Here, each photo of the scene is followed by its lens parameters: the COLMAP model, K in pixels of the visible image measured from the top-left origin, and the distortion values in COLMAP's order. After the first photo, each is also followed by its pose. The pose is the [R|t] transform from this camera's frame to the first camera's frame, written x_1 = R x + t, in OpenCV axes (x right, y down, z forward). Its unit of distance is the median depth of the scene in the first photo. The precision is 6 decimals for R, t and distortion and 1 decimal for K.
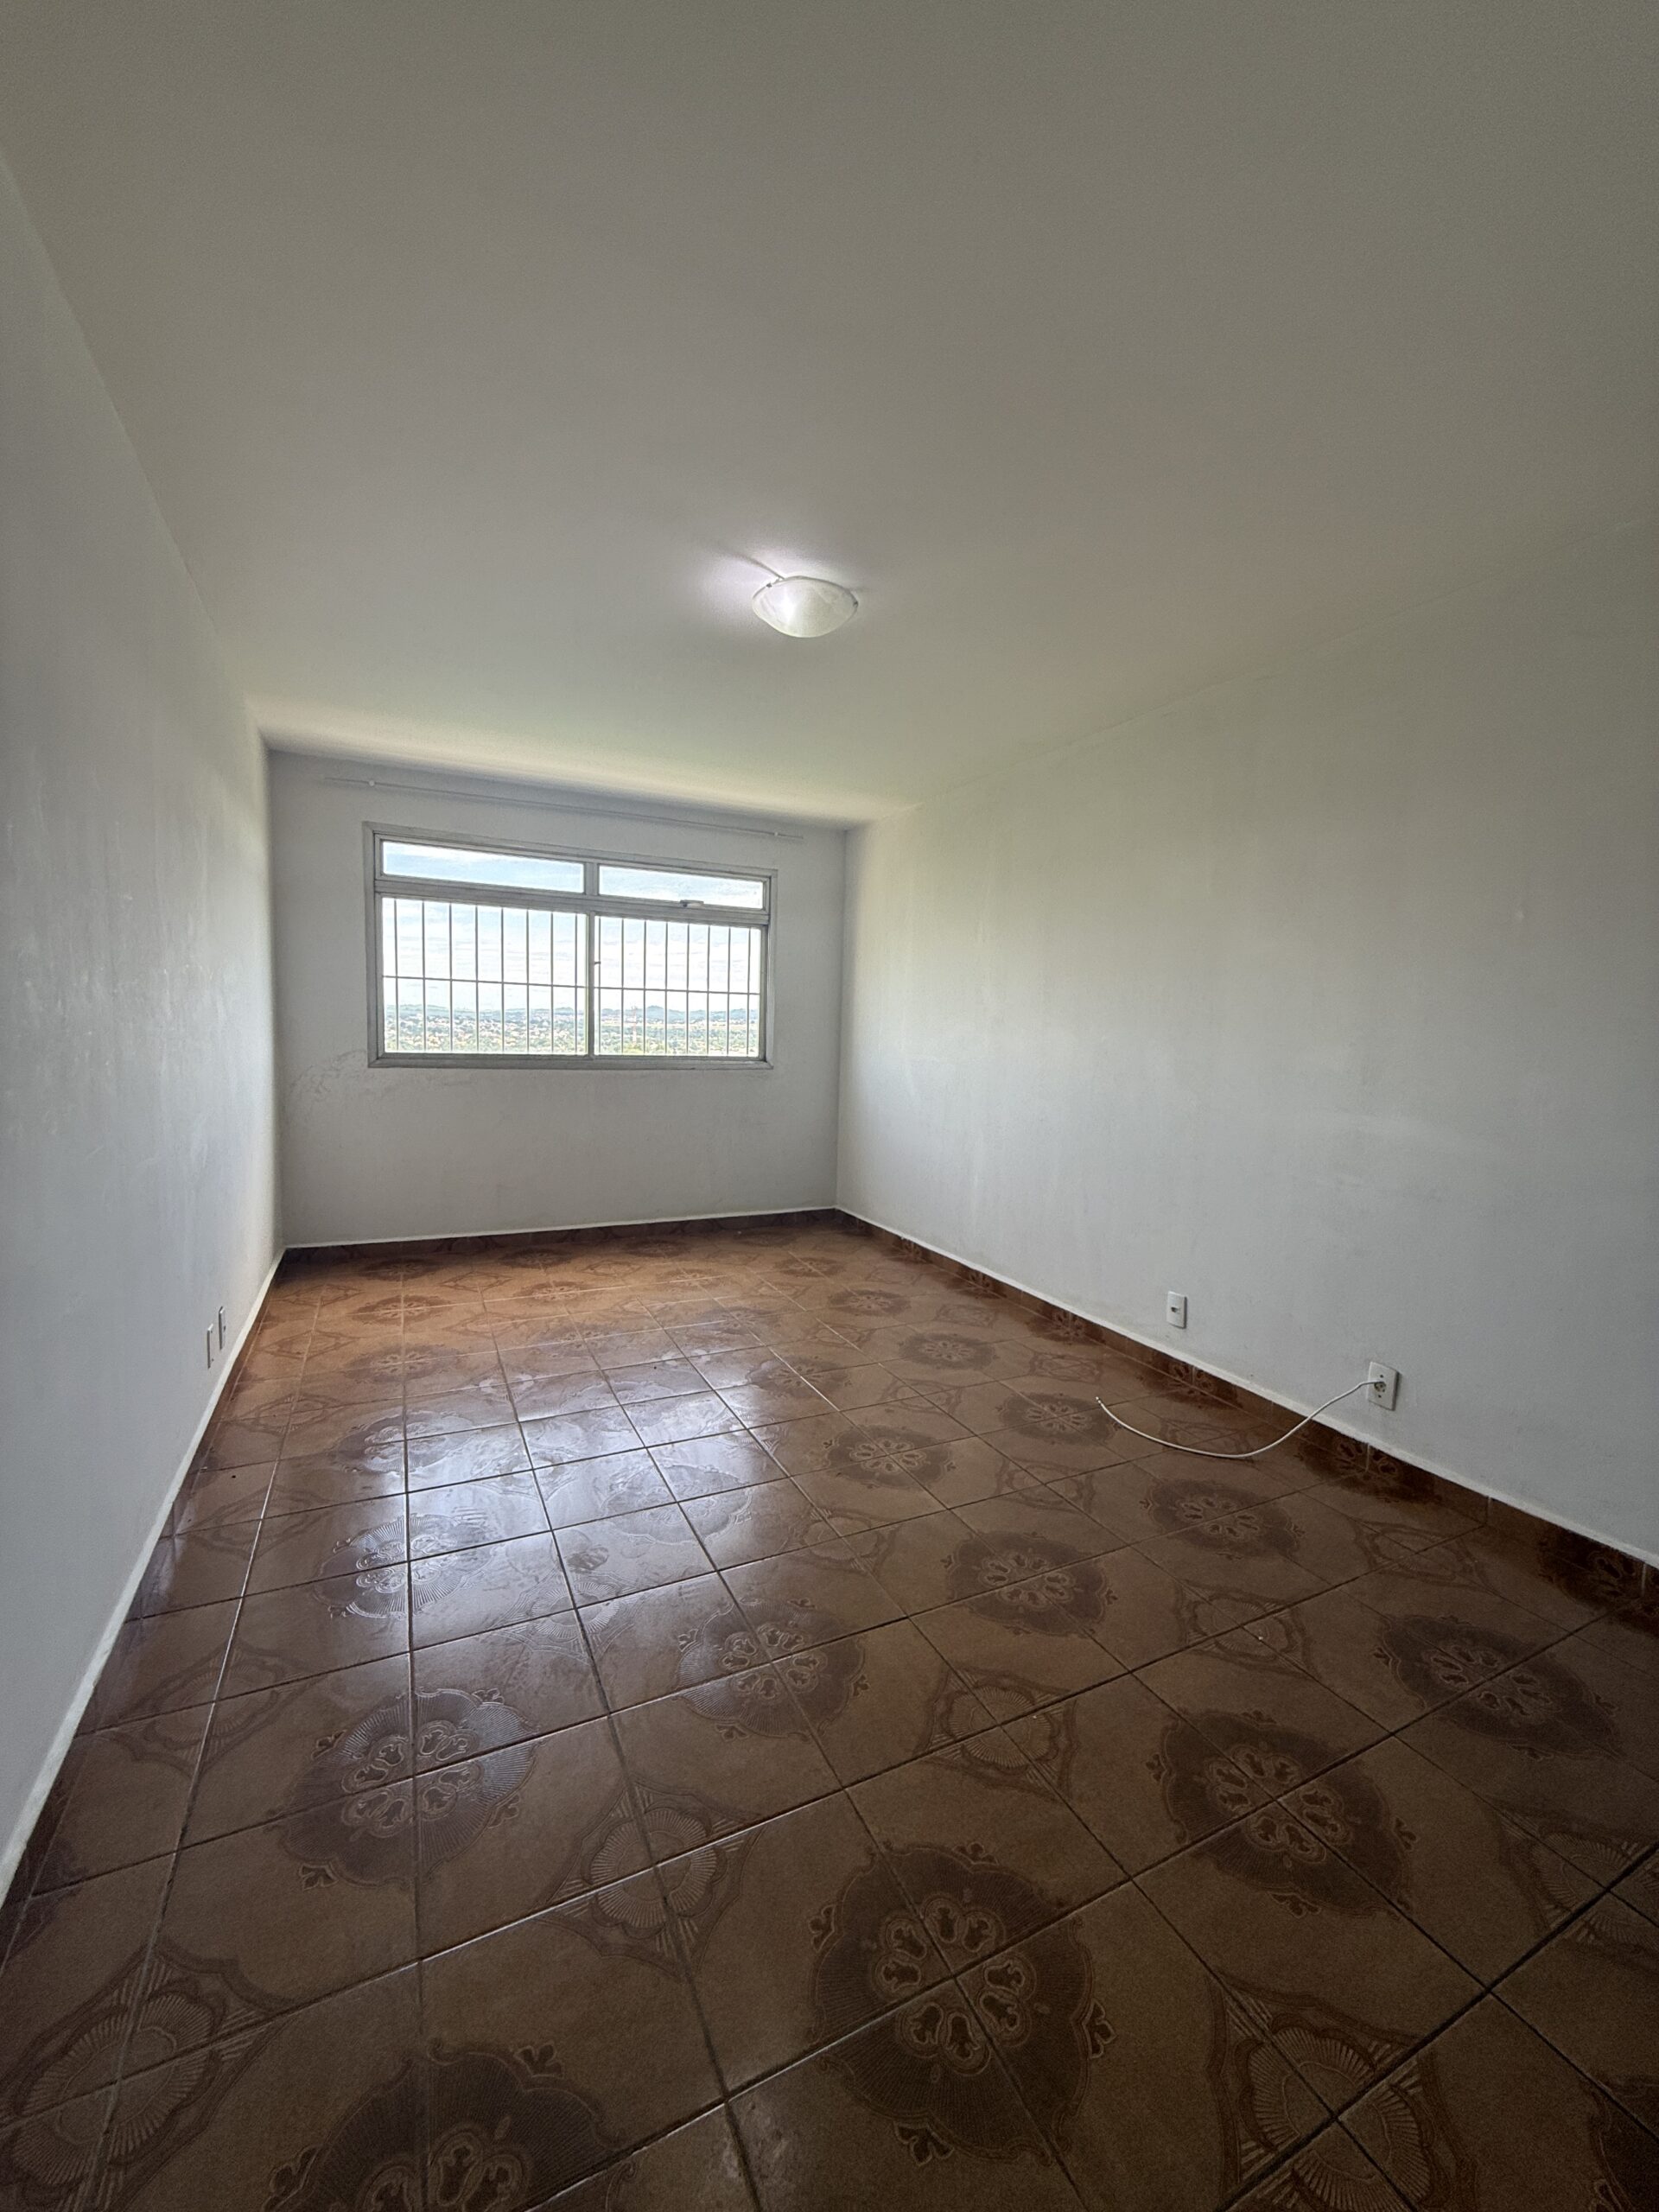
lens RADIAL K [[884.3, 0, 831.3], [0, 884.3, 1097.3], [0, 0, 1]] dist [0.003060, -0.000811]
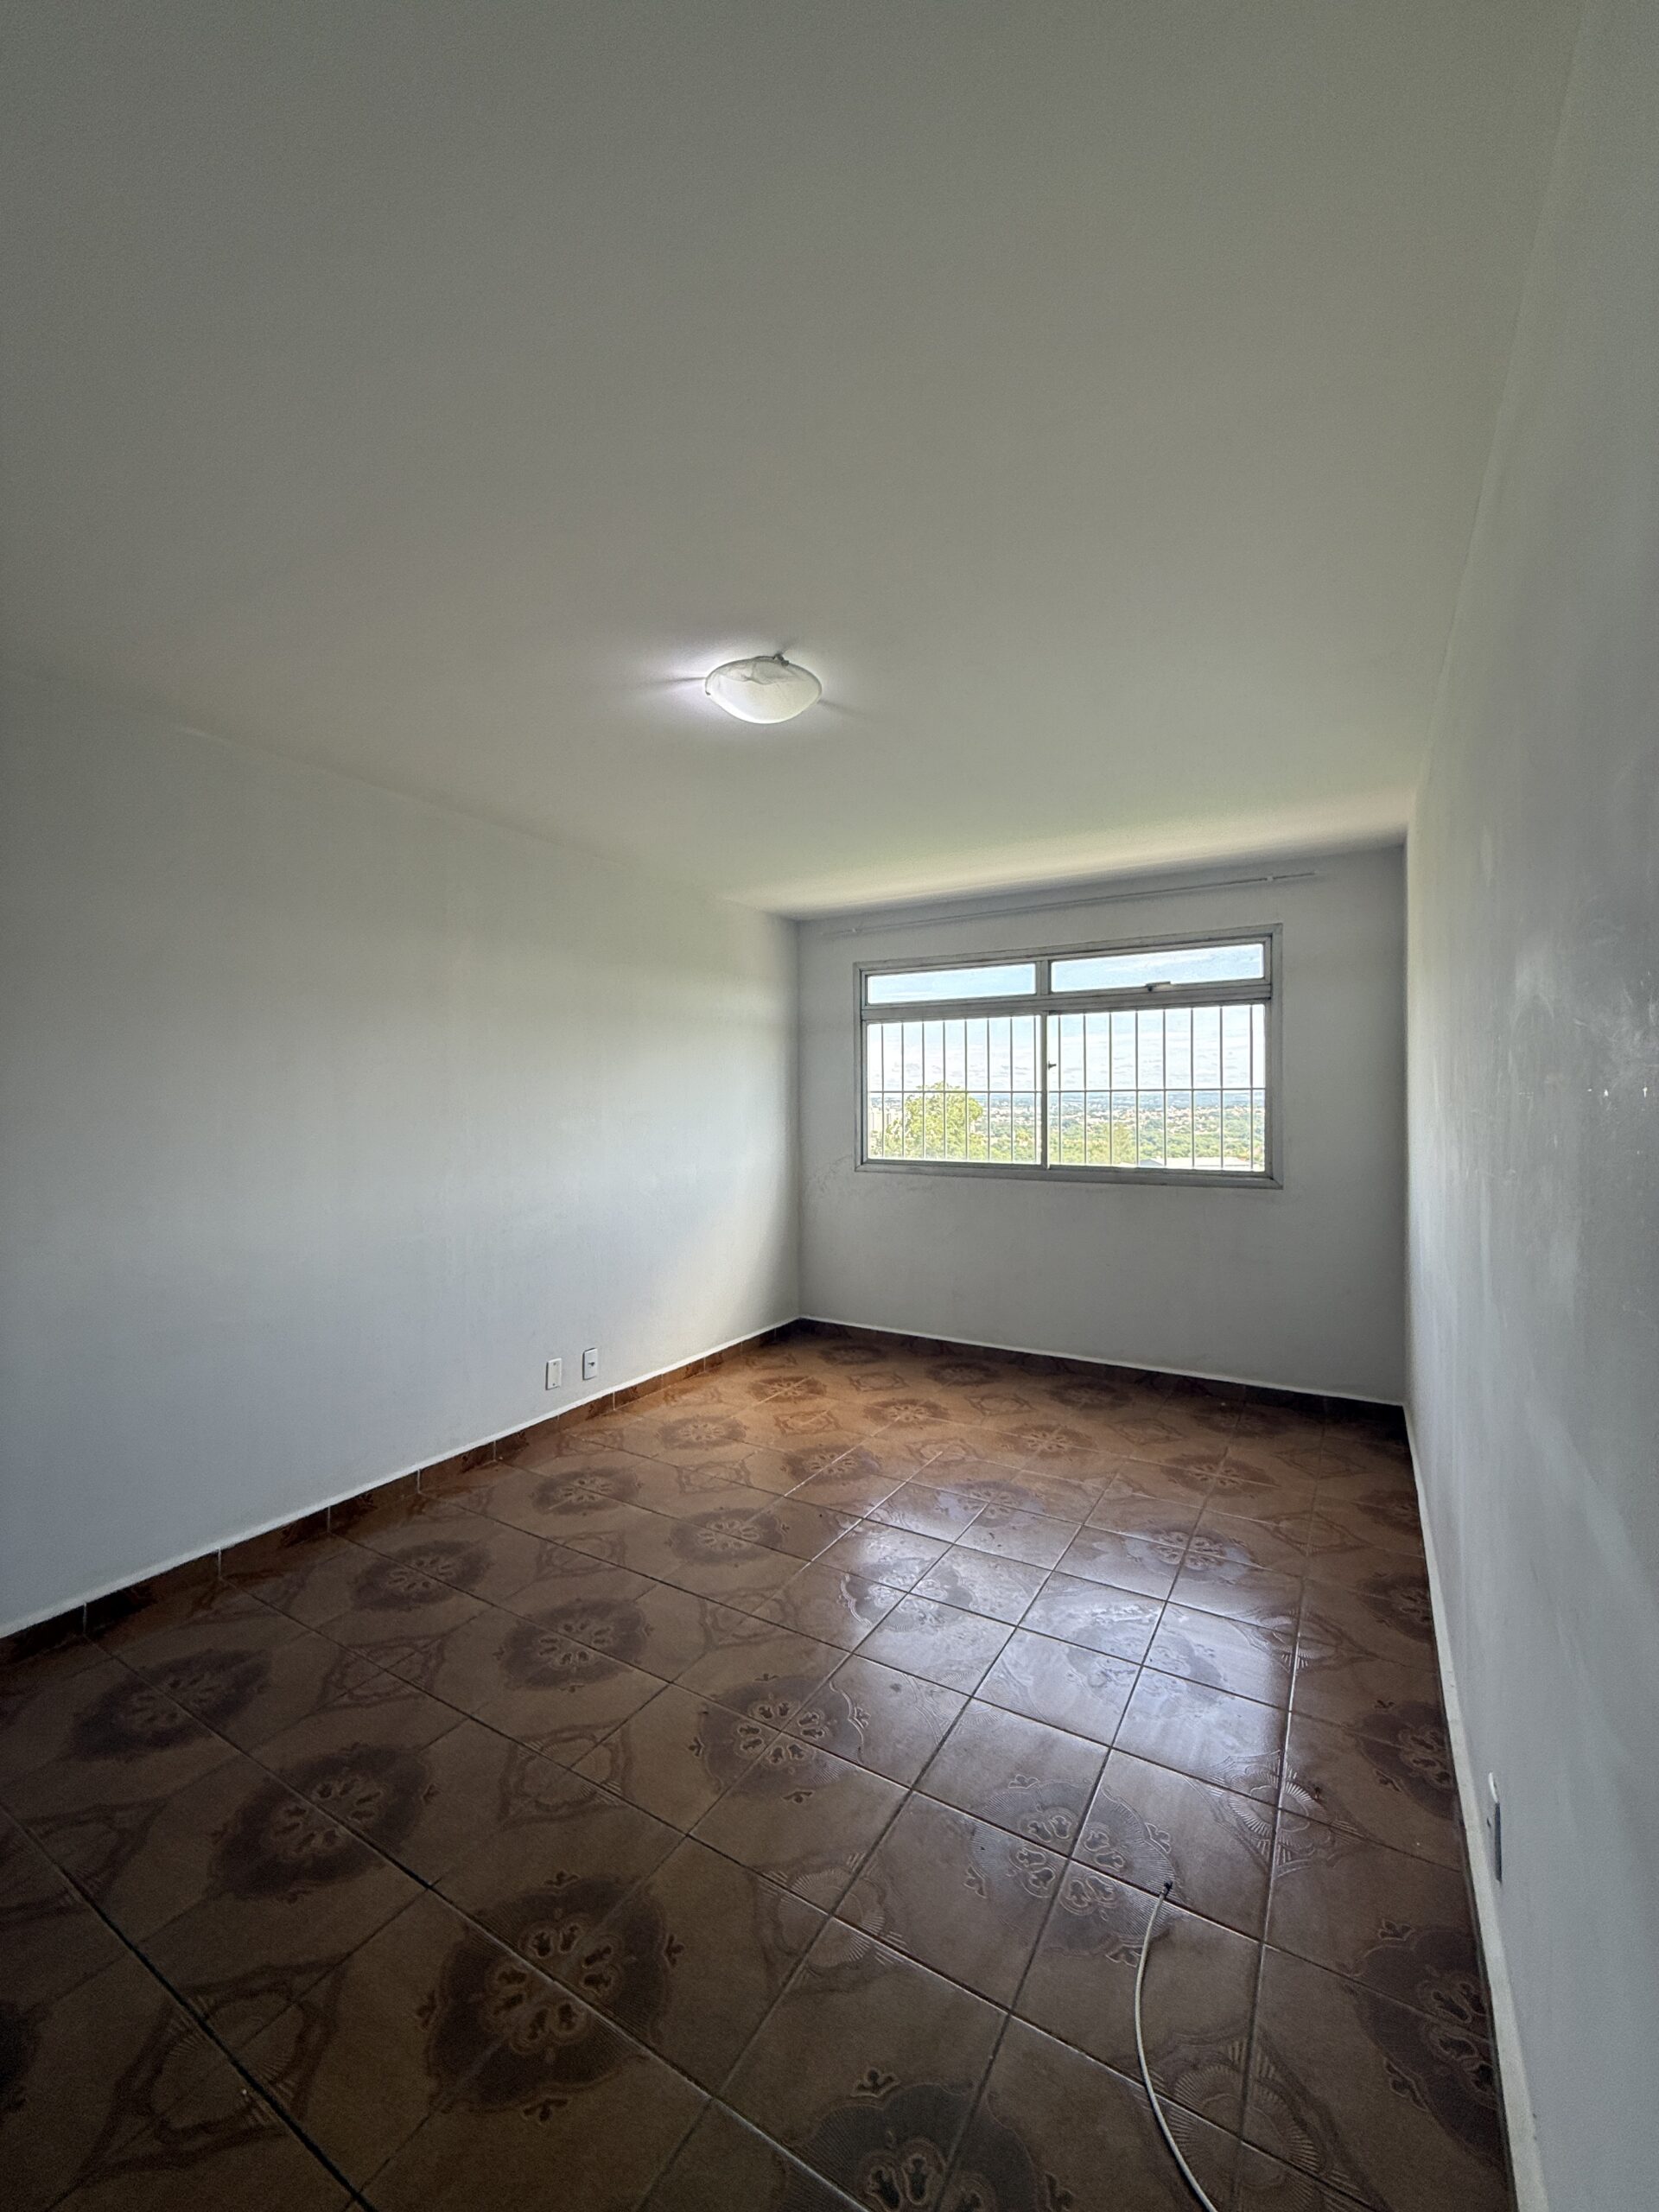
lens RADIAL K [[884.3, 0, 832.9], [0, 884.3, 1086.2], [0, 0, 1]] dist [0.003060, -0.000811]
pose [[0.538204, -0.047364, -0.841483, 0.420881], [-0.051300, 0.994727, -0.088801, -0.038537], [0.841252, 0.090961, 0.532937, 0.338456]]
